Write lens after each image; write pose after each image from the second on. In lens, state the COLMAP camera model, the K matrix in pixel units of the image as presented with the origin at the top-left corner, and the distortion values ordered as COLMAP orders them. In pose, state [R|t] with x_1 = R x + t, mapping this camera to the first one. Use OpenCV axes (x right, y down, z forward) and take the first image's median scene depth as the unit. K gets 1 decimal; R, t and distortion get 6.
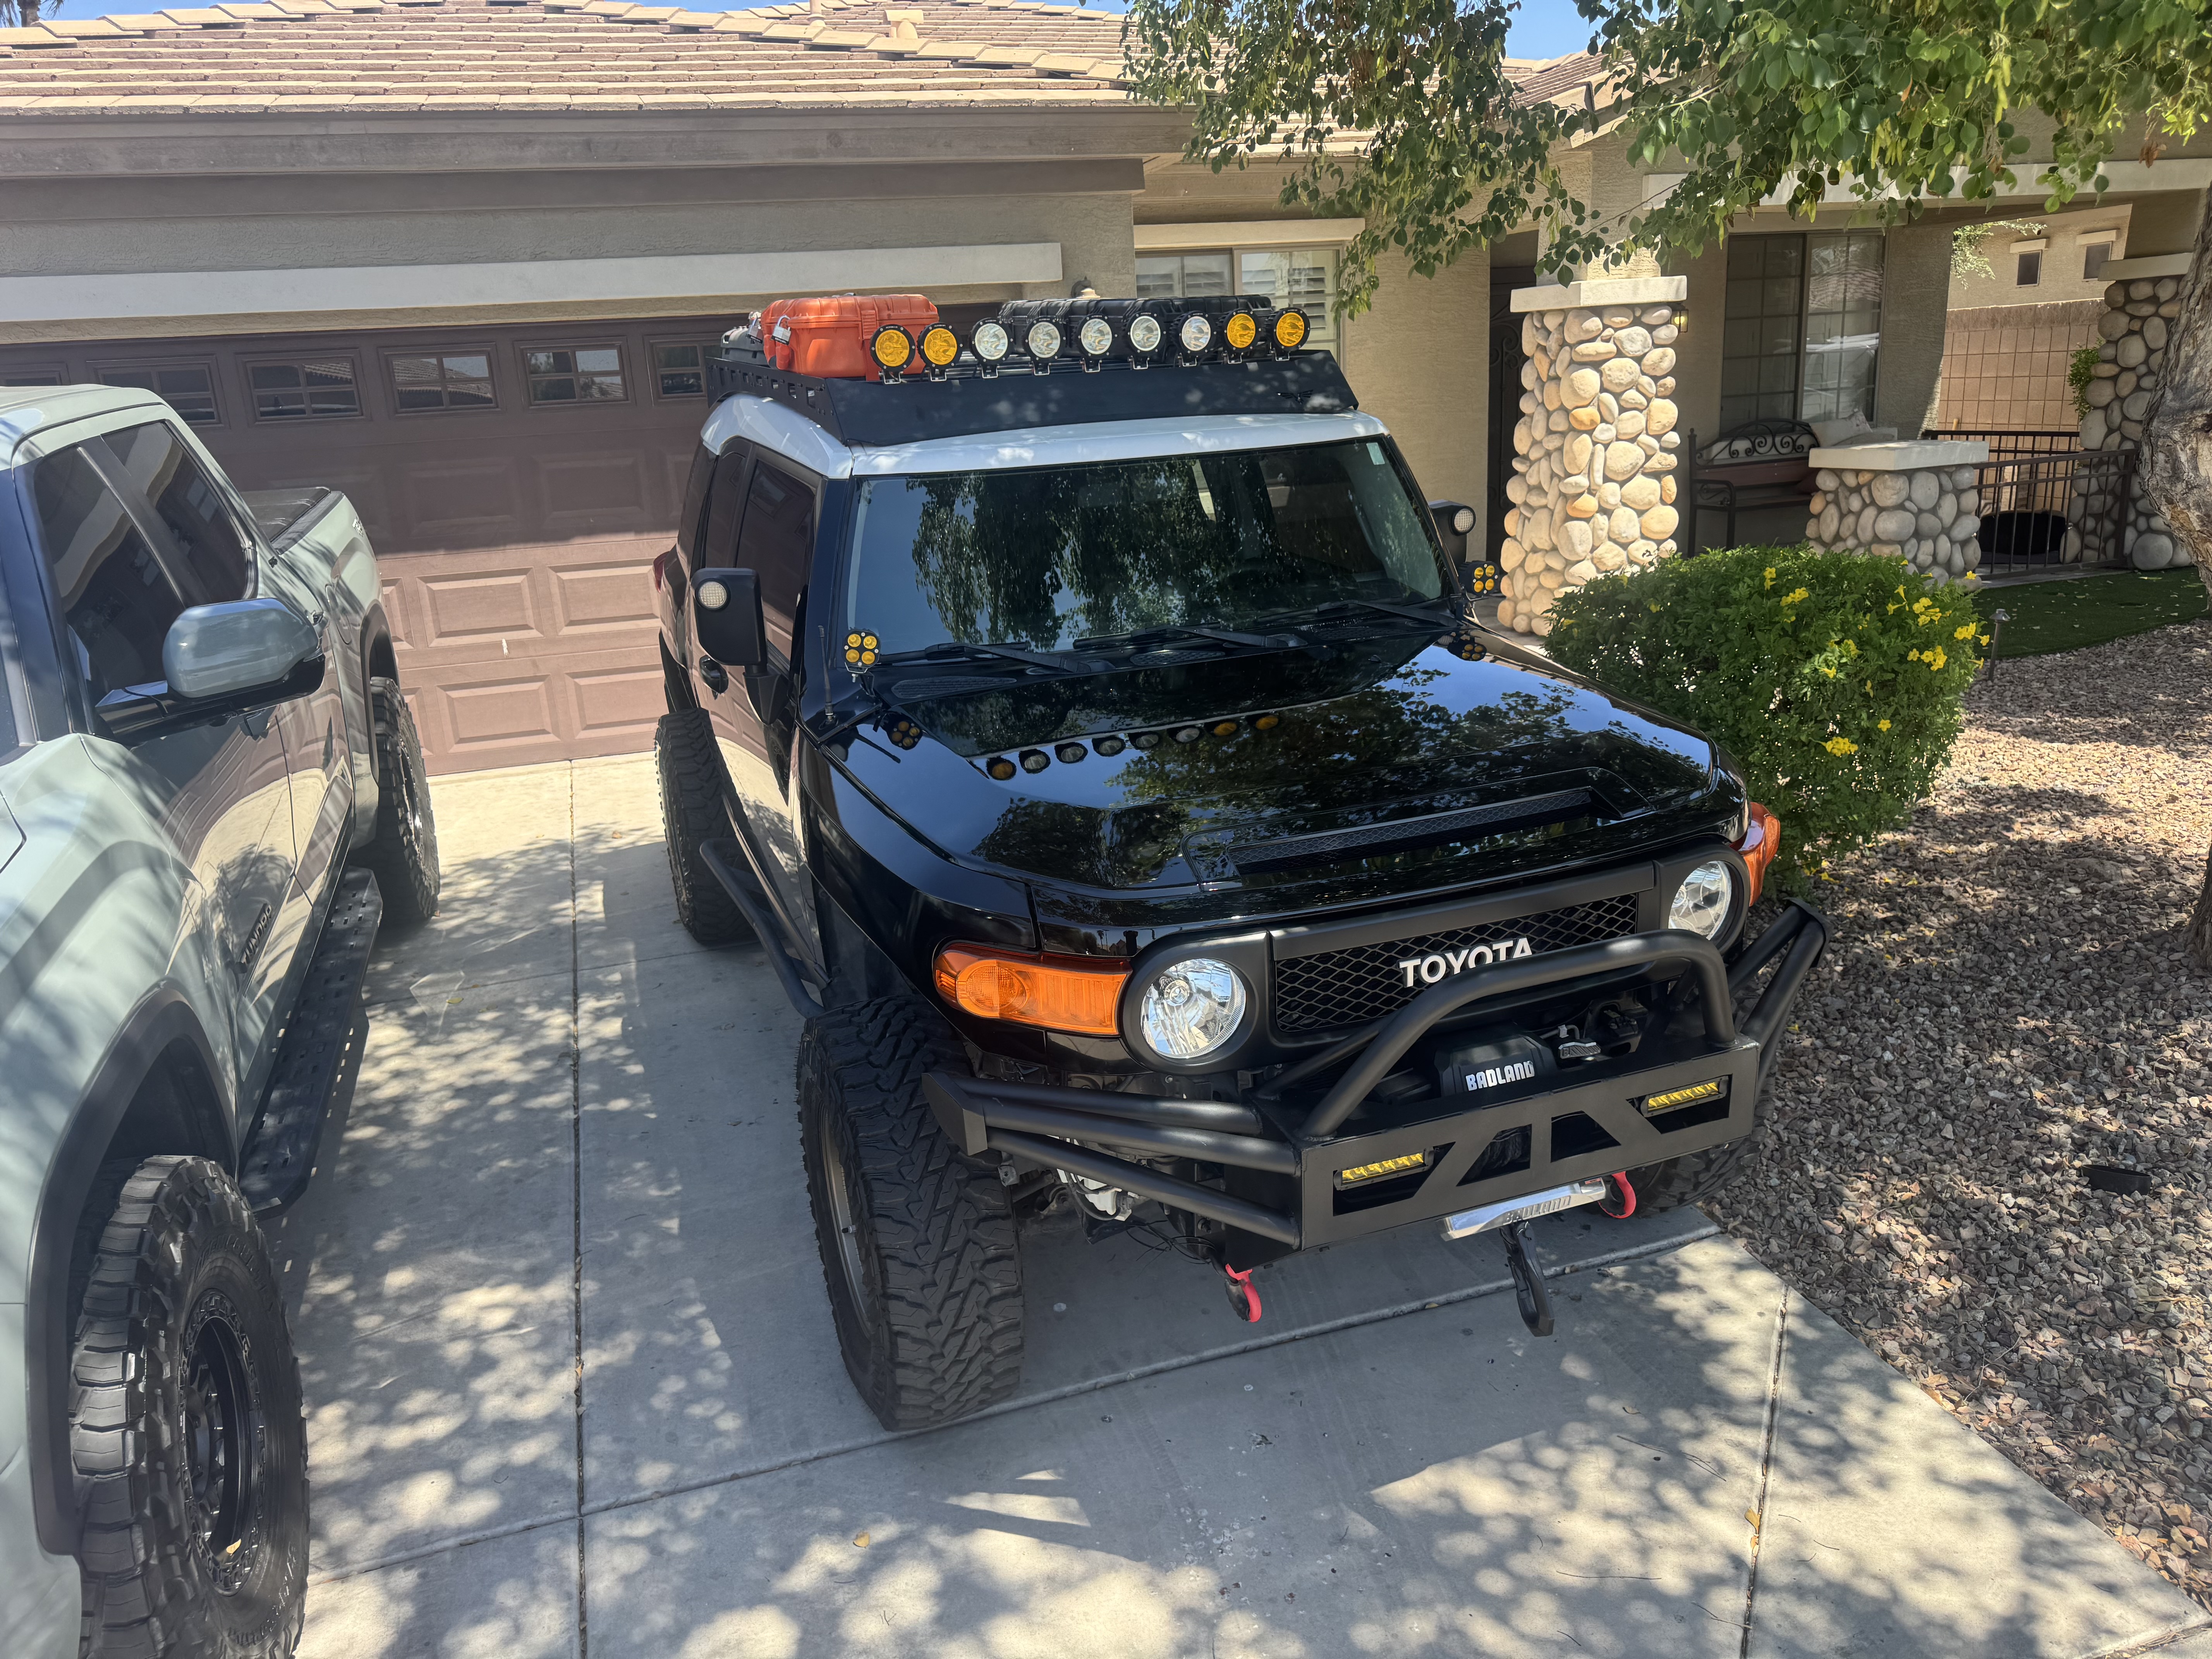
lens RADIAL K [[1560.4, 0, 1092.9], [0, 1560.4, 831.4], [0, 0, 1]] dist [0.028140, -0.033620]
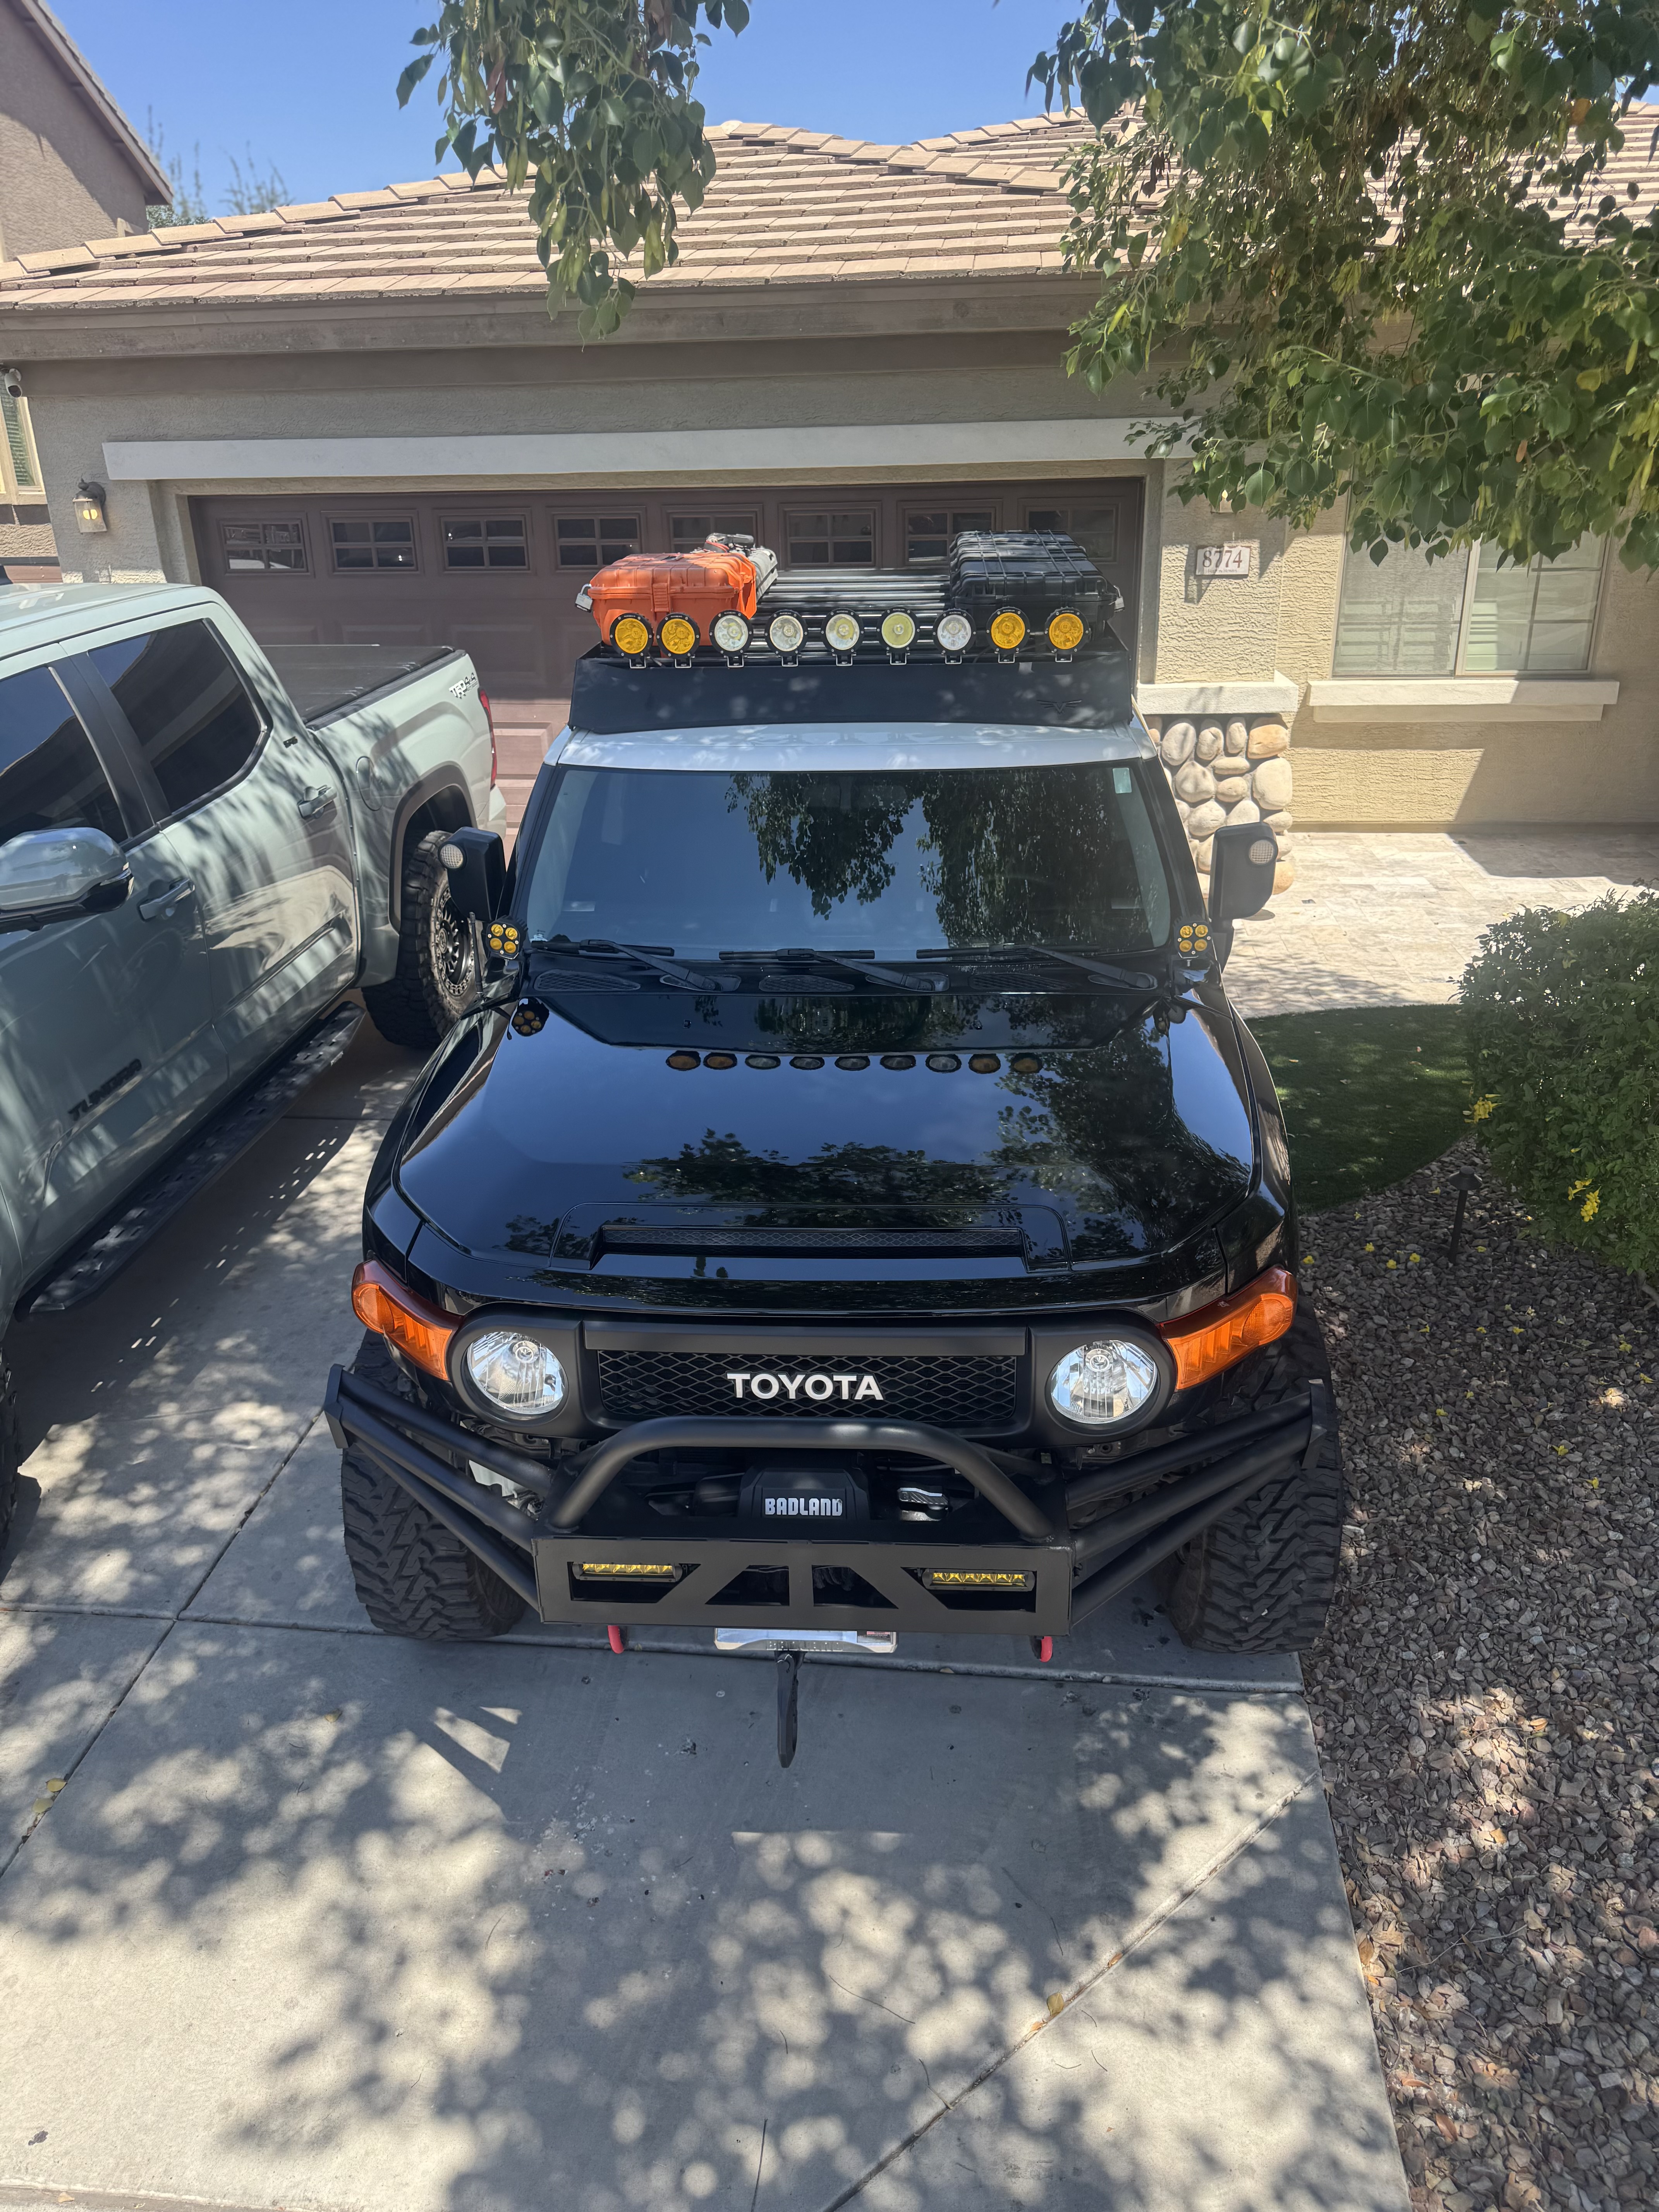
lens RADIAL K [[1560.4, 0, 826.1], [0, 1560.4, 1109.4], [0, 0, 1]] dist [0.028140, -0.033620]
pose [[0.912119, 0.187895, -0.364326, 0.404140], [-0.145745, 0.979339, 0.140193, -0.159701], [0.383140, -0.074774, 0.920659, 0.076000]]
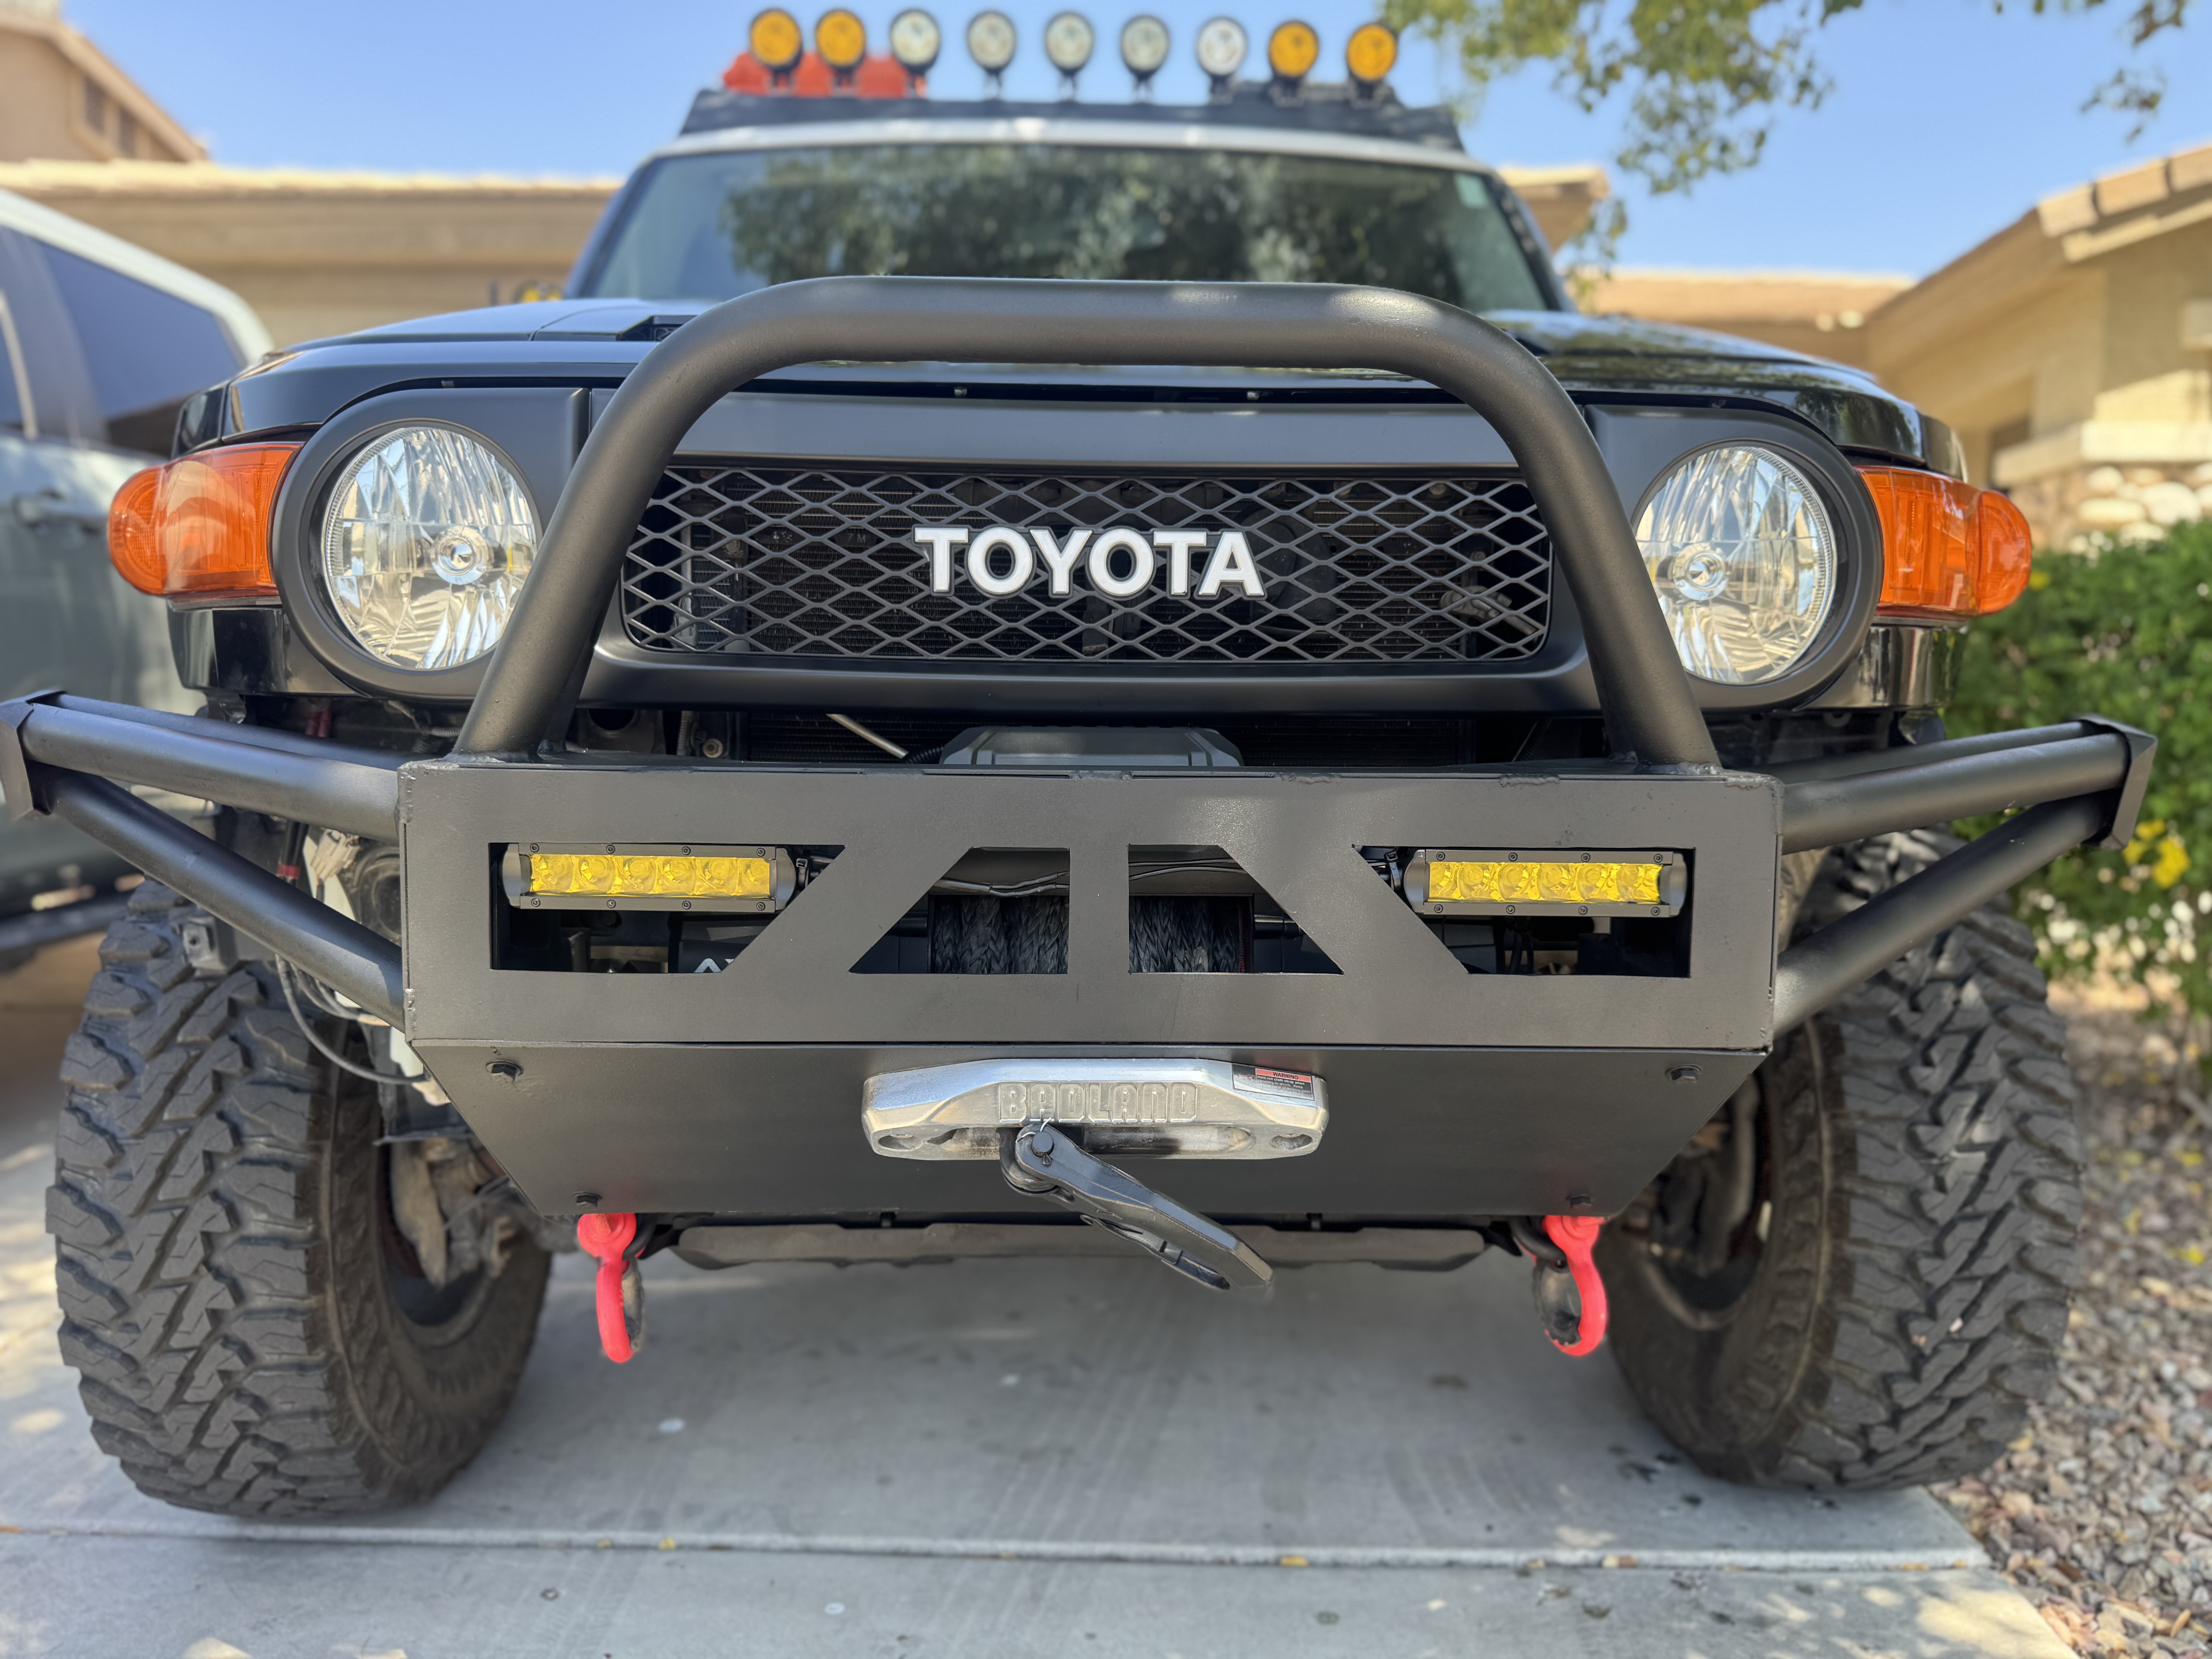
lens RADIAL K [[1560.4, 0, 1097.4], [0, 1560.4, 828.8], [0, 0, 1]] dist [0.028140, -0.033620]
pose [[0.944830, 0.084977, -0.316346, 0.270763], [-0.153500, 0.968020, -0.198429, 0.170185], [0.289367, 0.236041, 0.927659, 0.424976]]
